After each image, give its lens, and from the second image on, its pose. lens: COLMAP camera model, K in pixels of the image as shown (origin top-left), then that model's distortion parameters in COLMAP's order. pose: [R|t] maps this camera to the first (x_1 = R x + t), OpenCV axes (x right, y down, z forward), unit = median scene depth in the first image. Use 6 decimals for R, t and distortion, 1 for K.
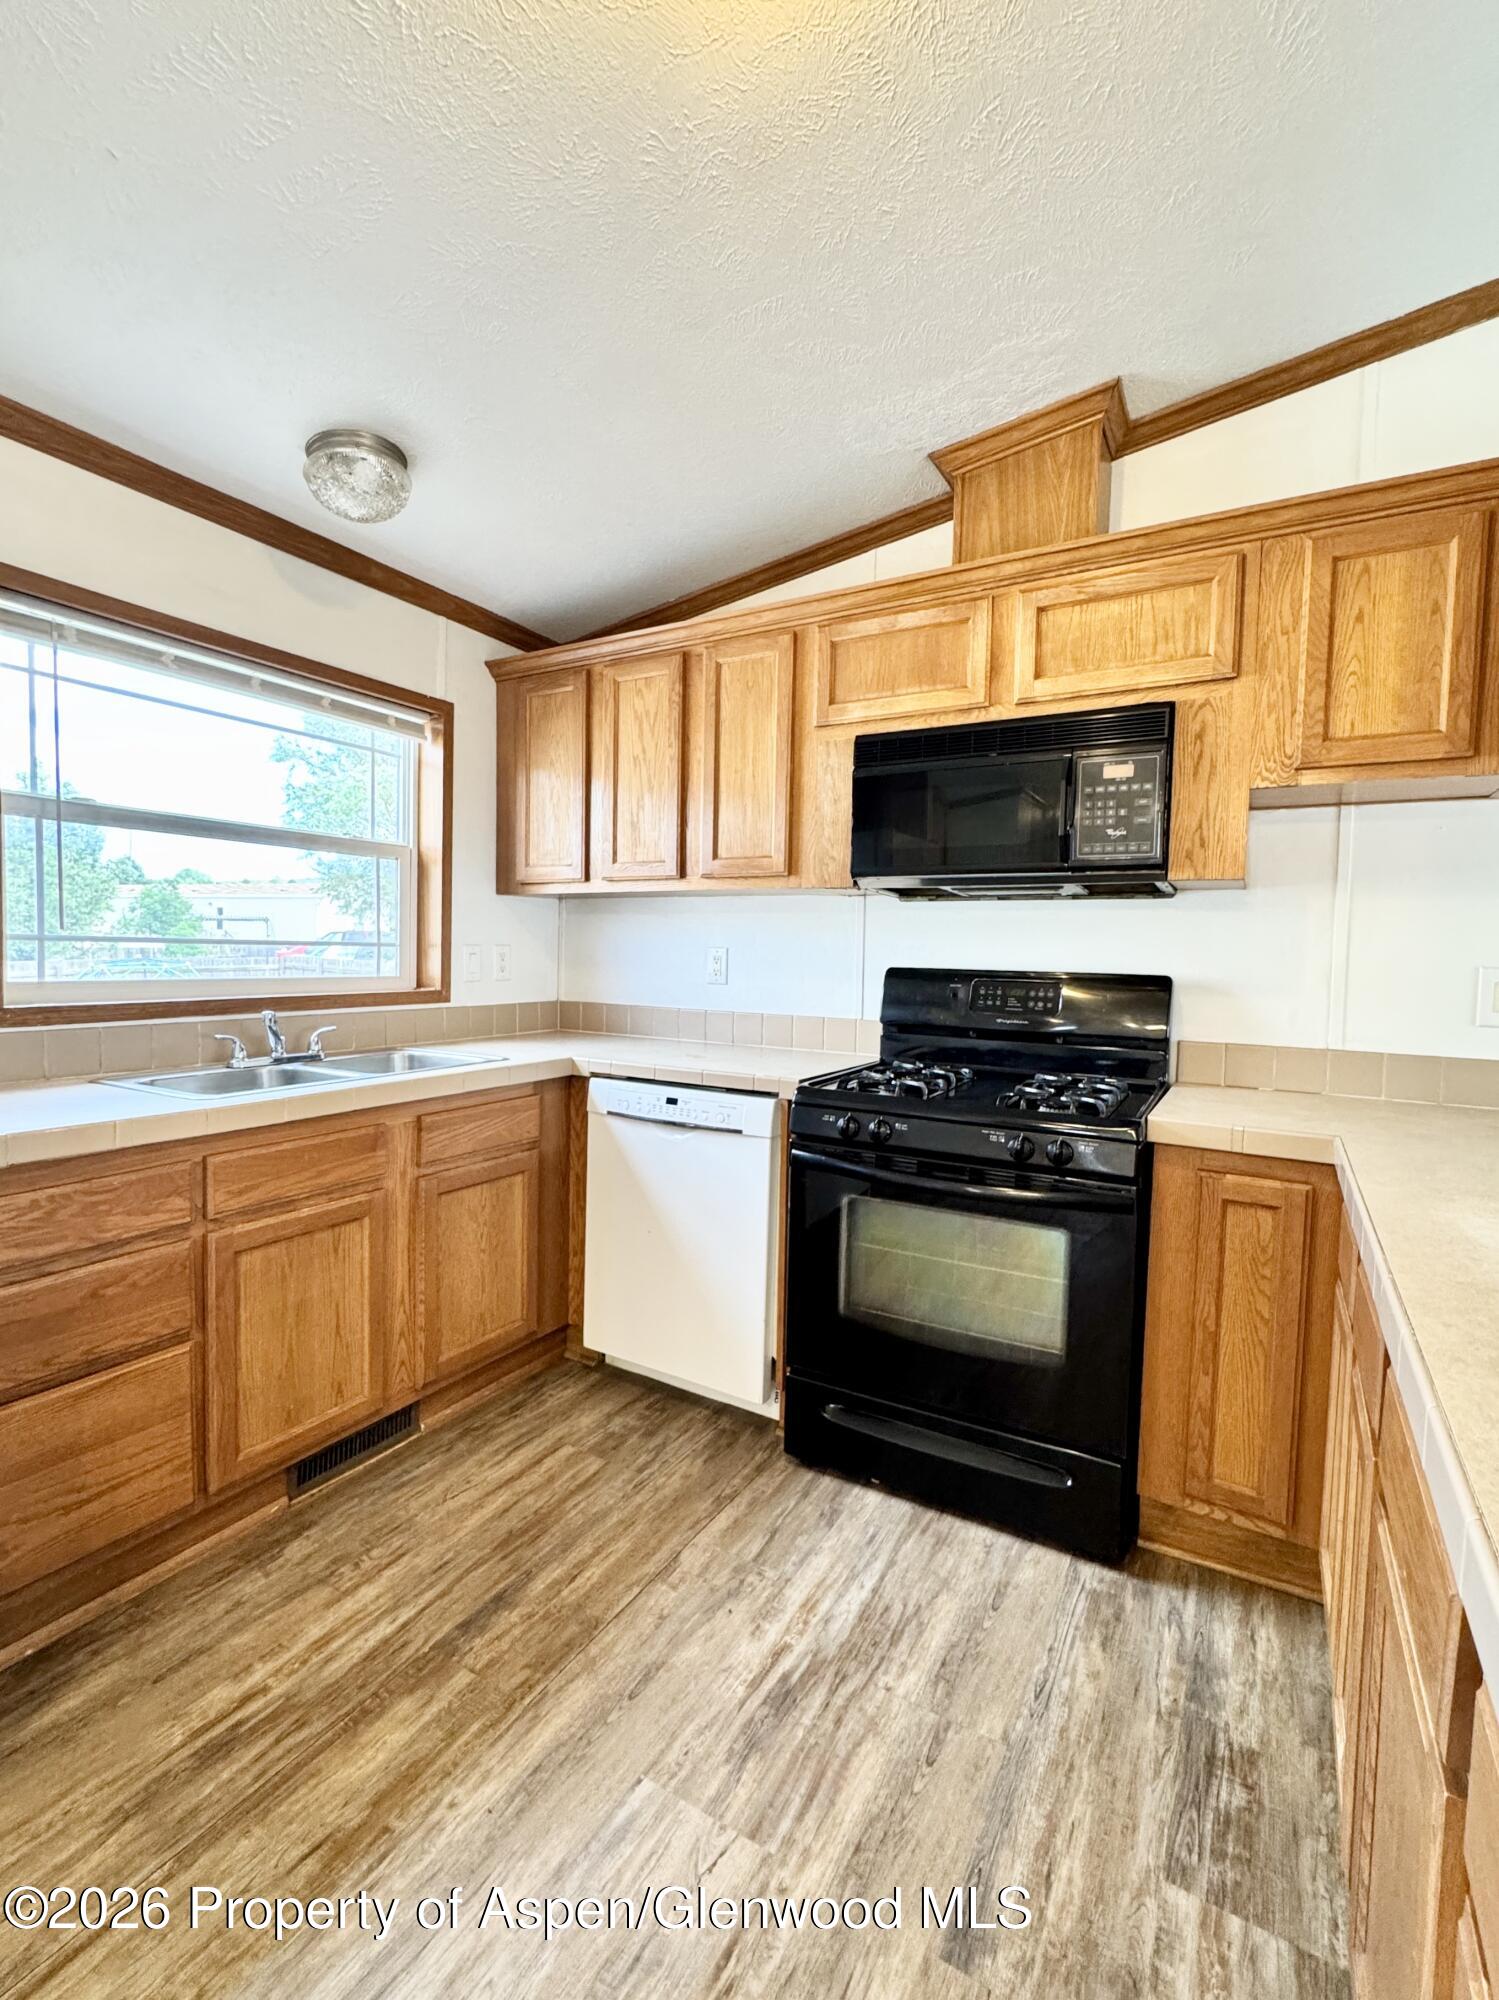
lens RADIAL K [[913.9, 0, 740.5], [0, 913.9, 994.8], [0, 0, 1]] dist [-0.002330, -0.000651]
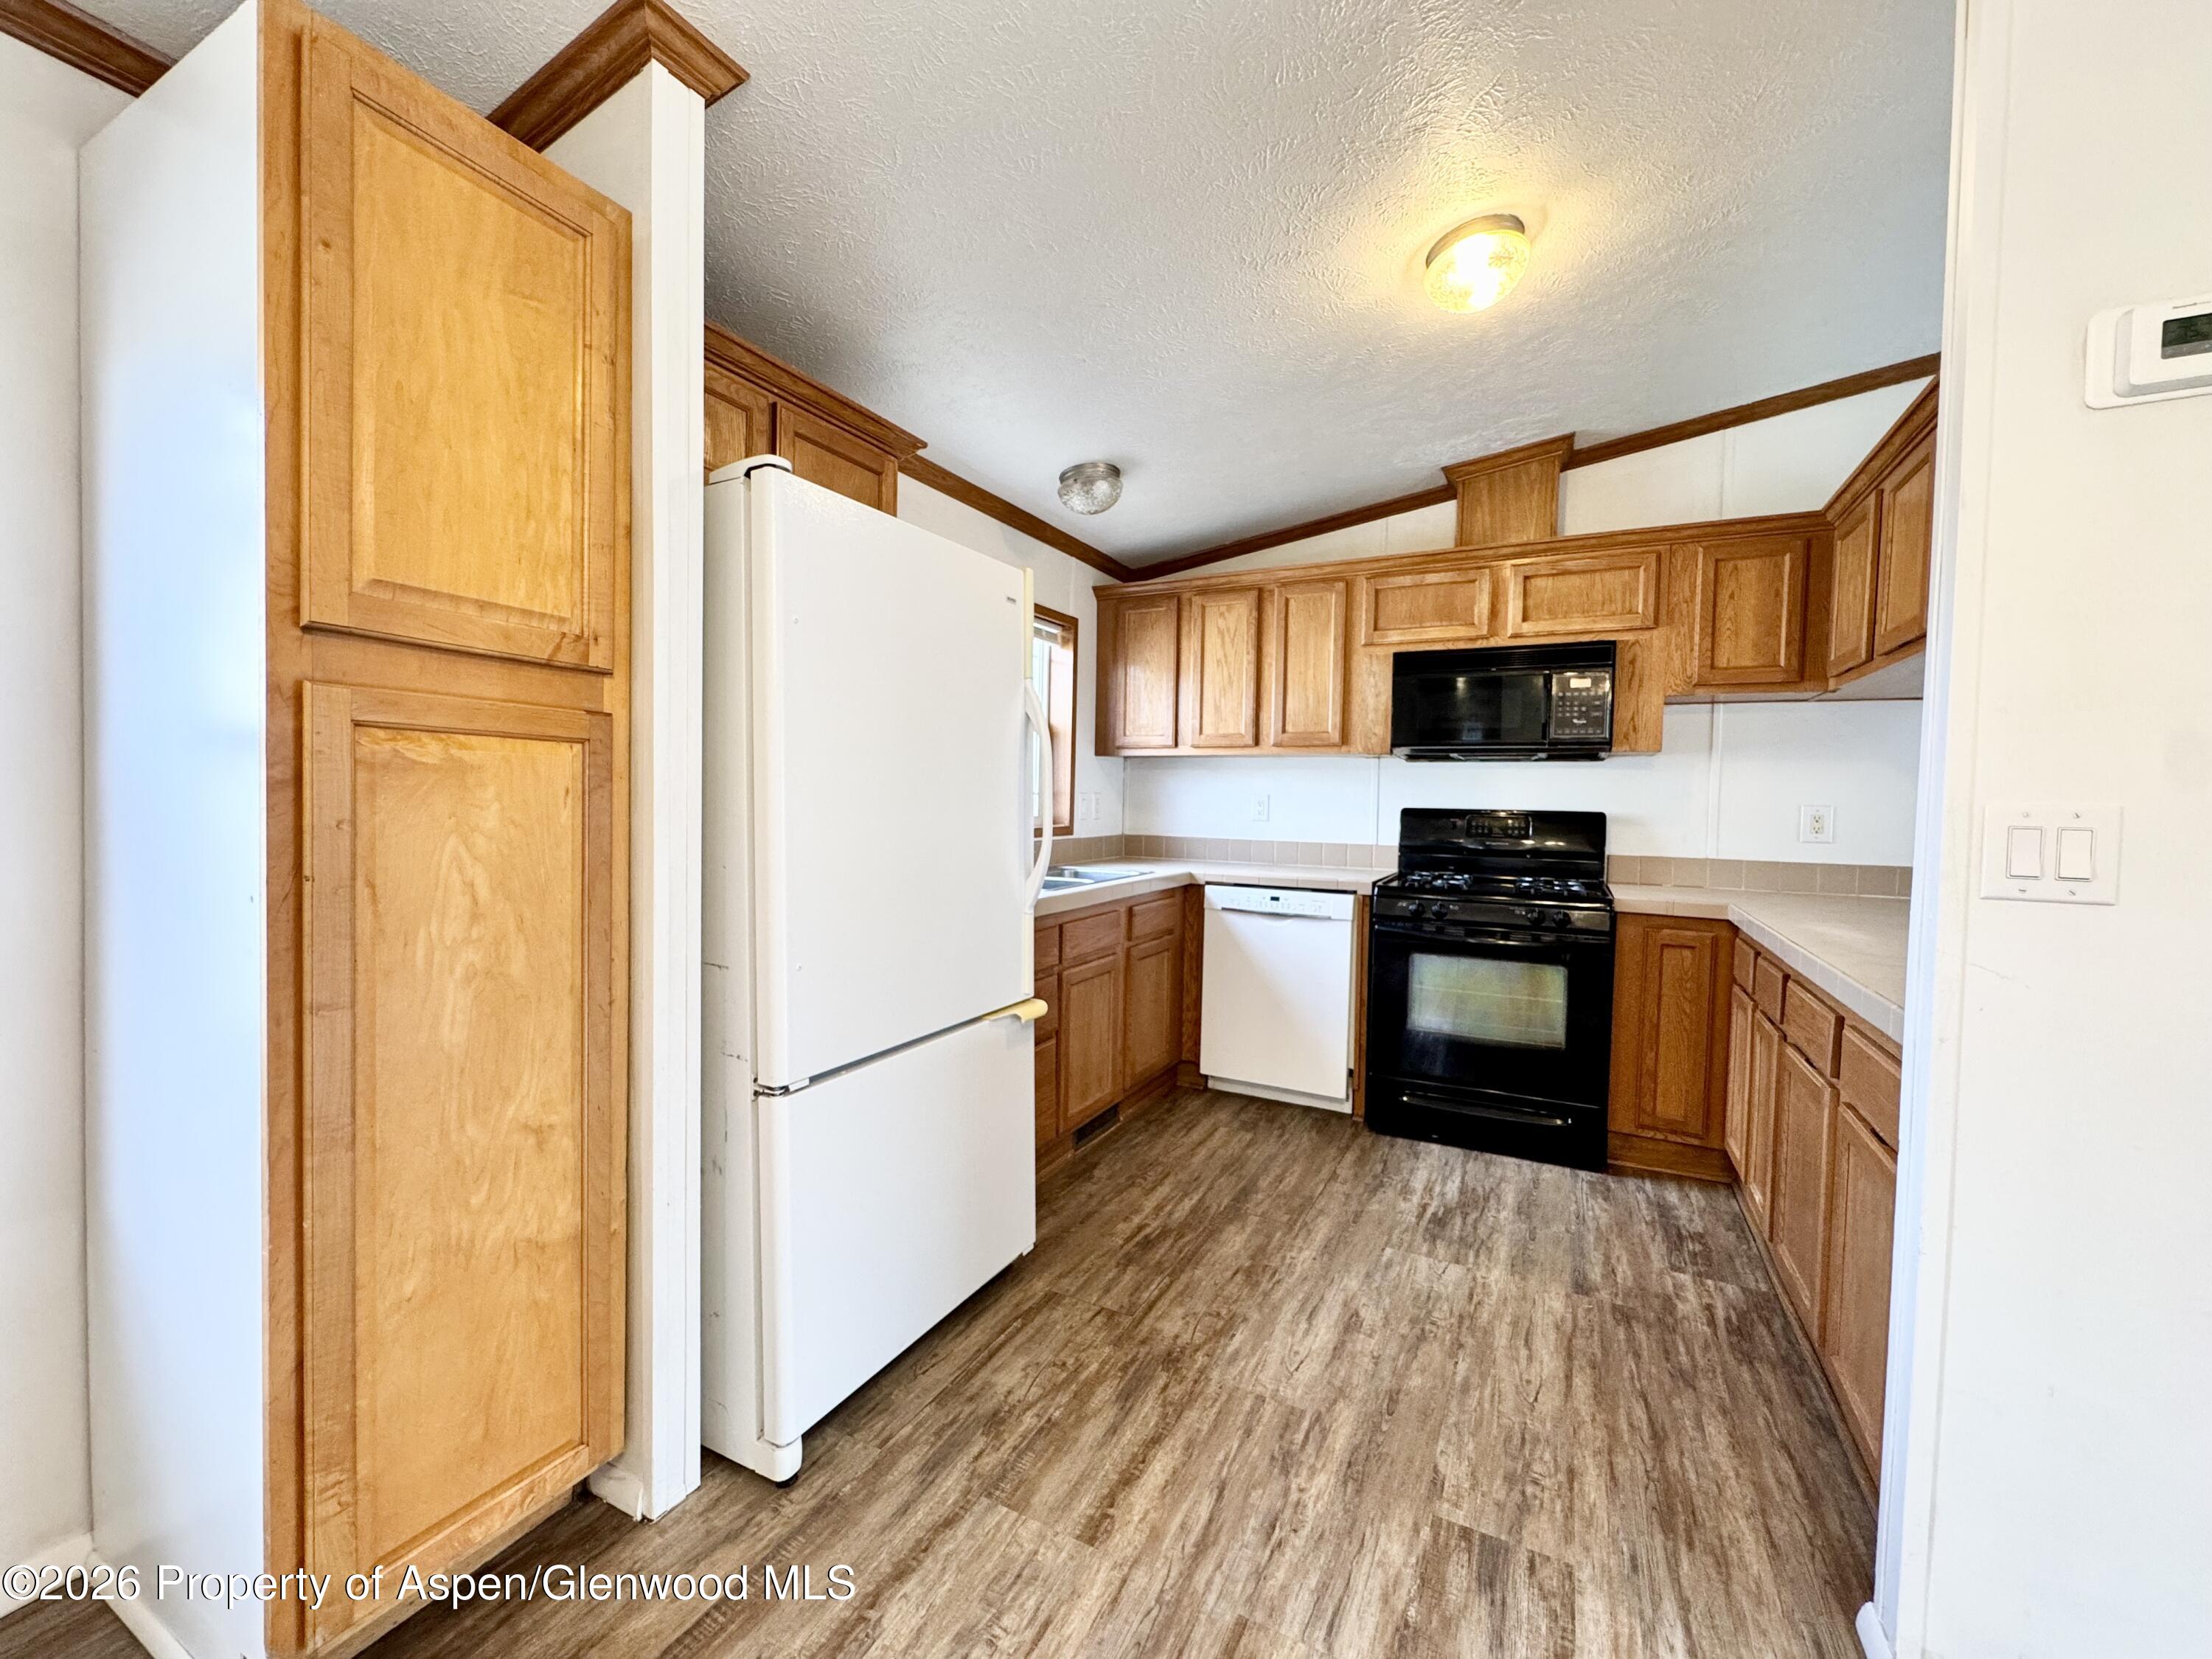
lens RADIAL K [[890.0, 0, 1104.9], [0, 890.0, 827.8], [0, 0, 1]] dist [-0.012746, 0.001043]
pose [[0.998943, -0.005544, 0.045624, -0.463563], [0.006064, 0.999918, -0.011274, 0.017940], [-0.045558, 0.011539, 0.998895, -0.475275]]
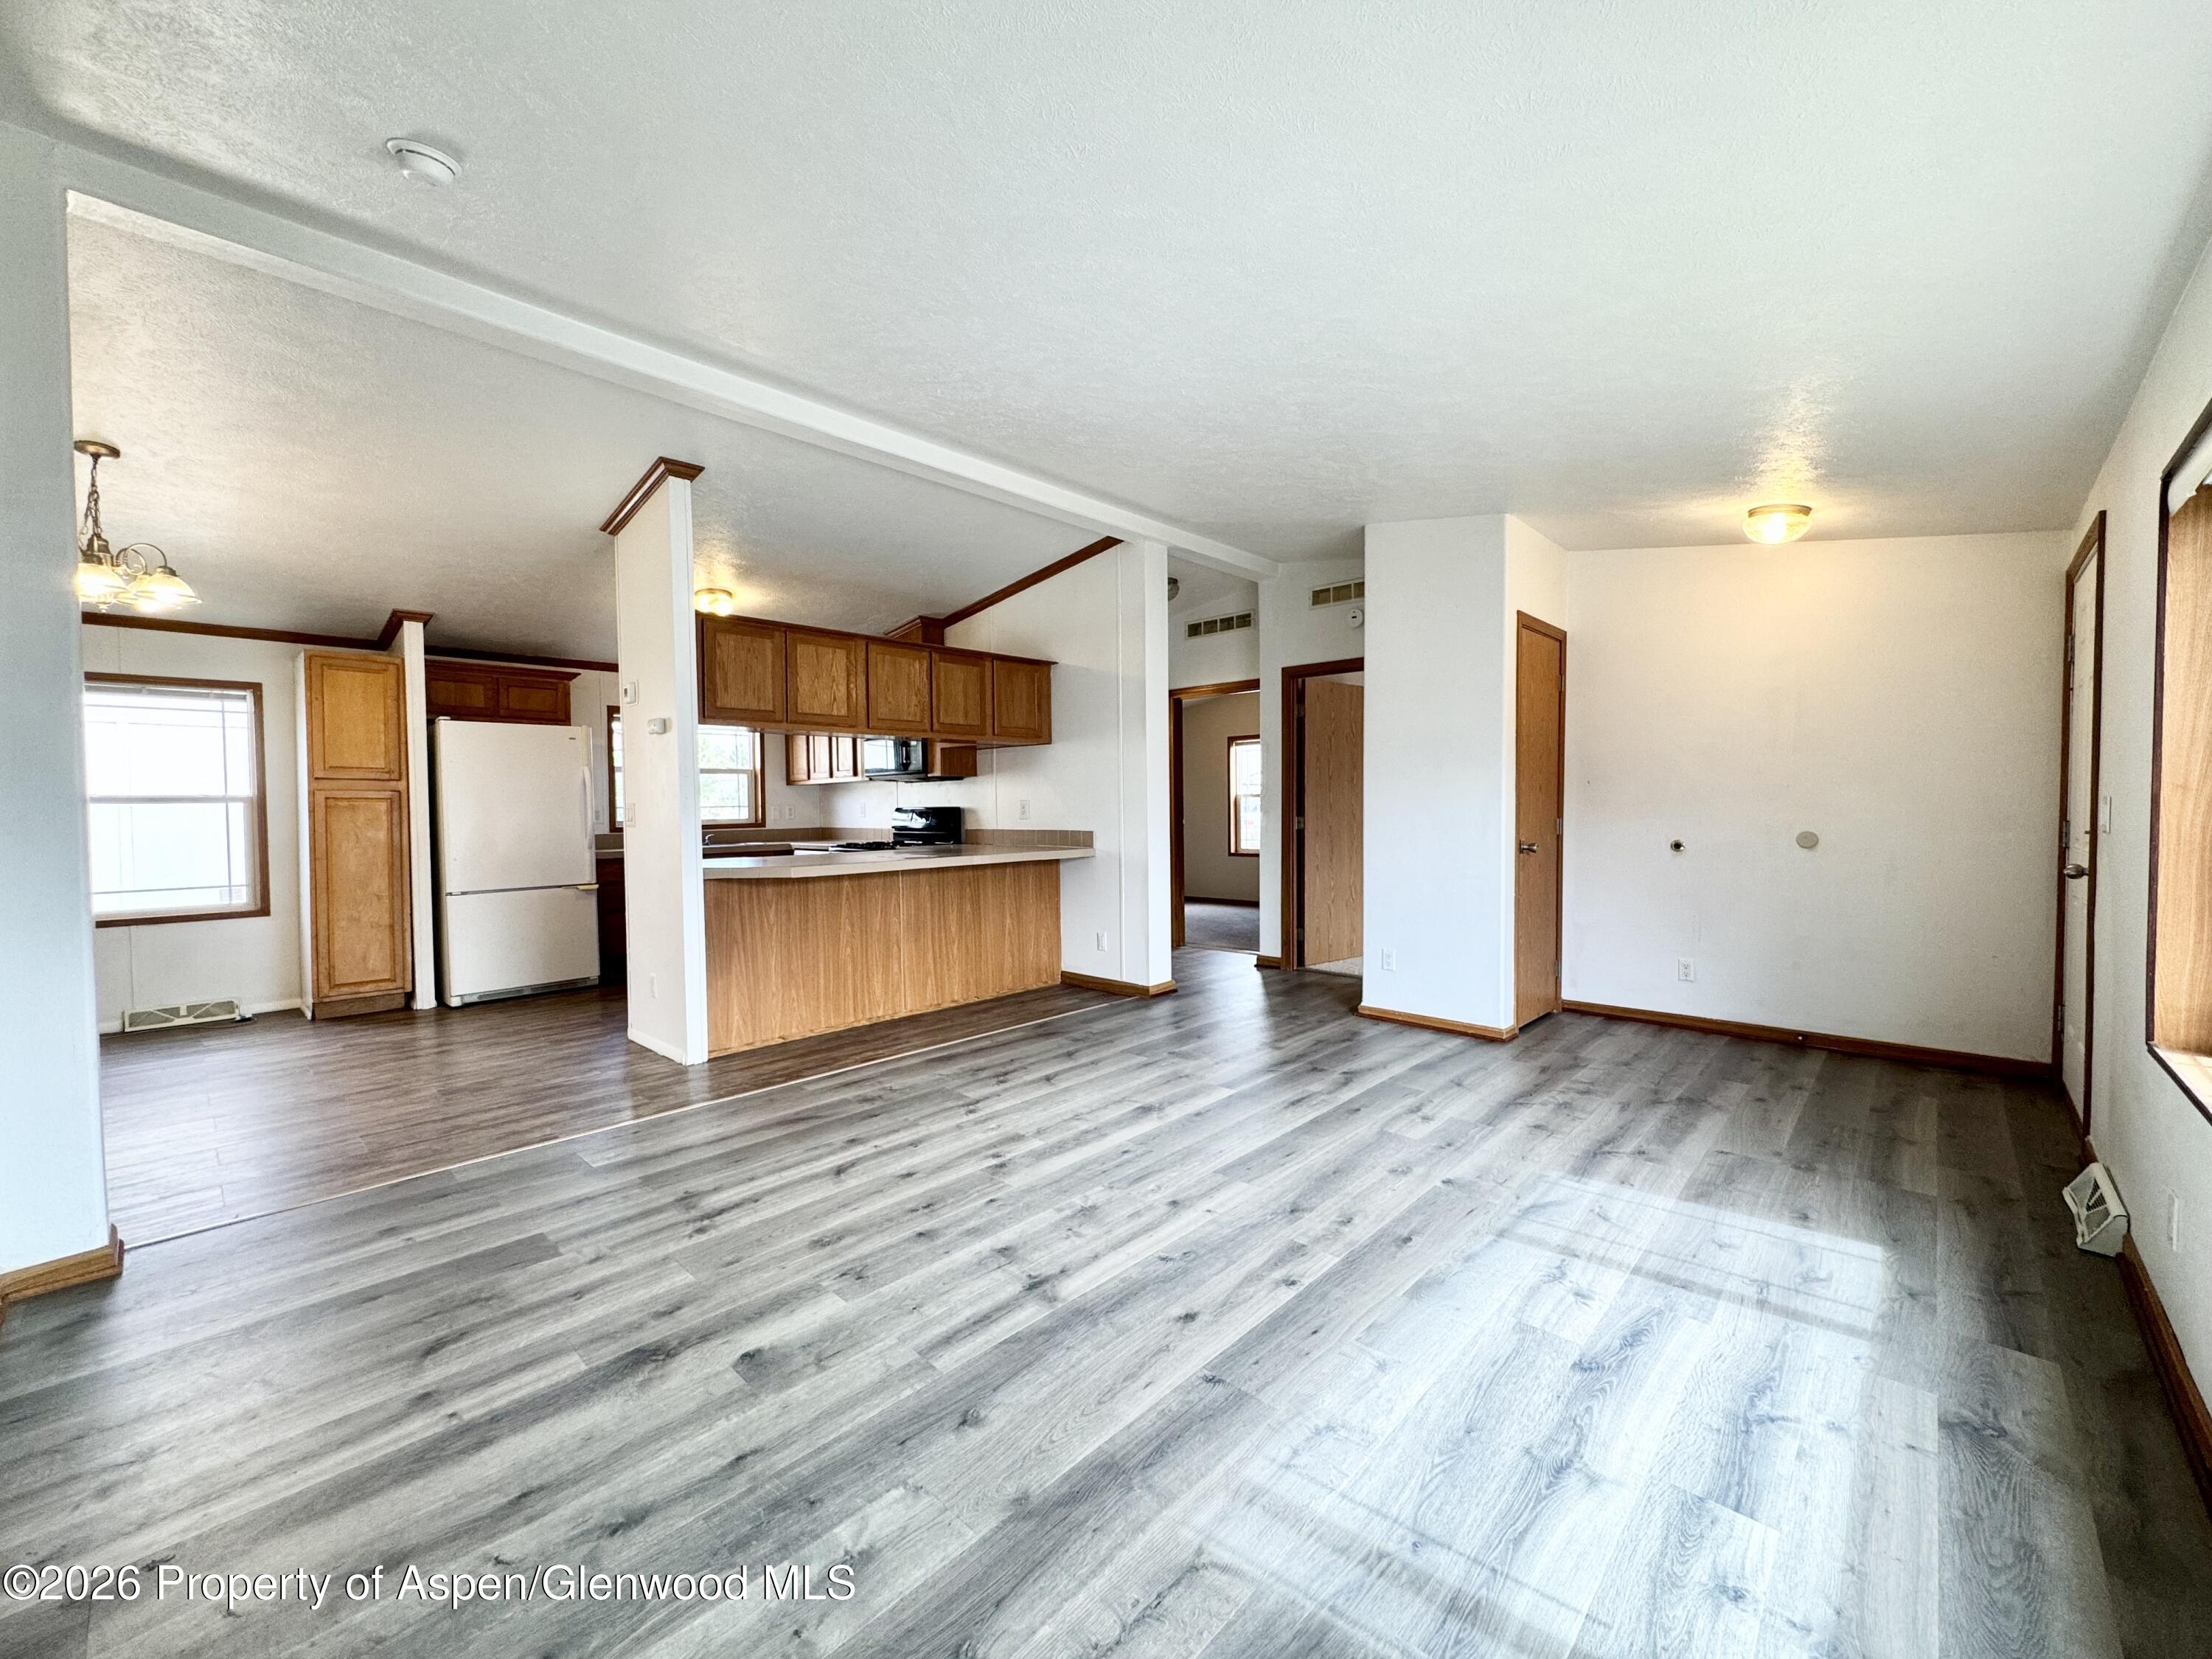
lens RADIAL K [[890.0, 0, 1107.5], [0, 890.0, 835.6], [0, 0, 1]] dist [-0.012746, 0.001043]
pose [[0.975277, -0.026087, -0.219439, 1.525502], [0.023839, 0.999633, -0.012885, 0.121271], [0.219694, 0.007335, 0.975541, -1.692841]]
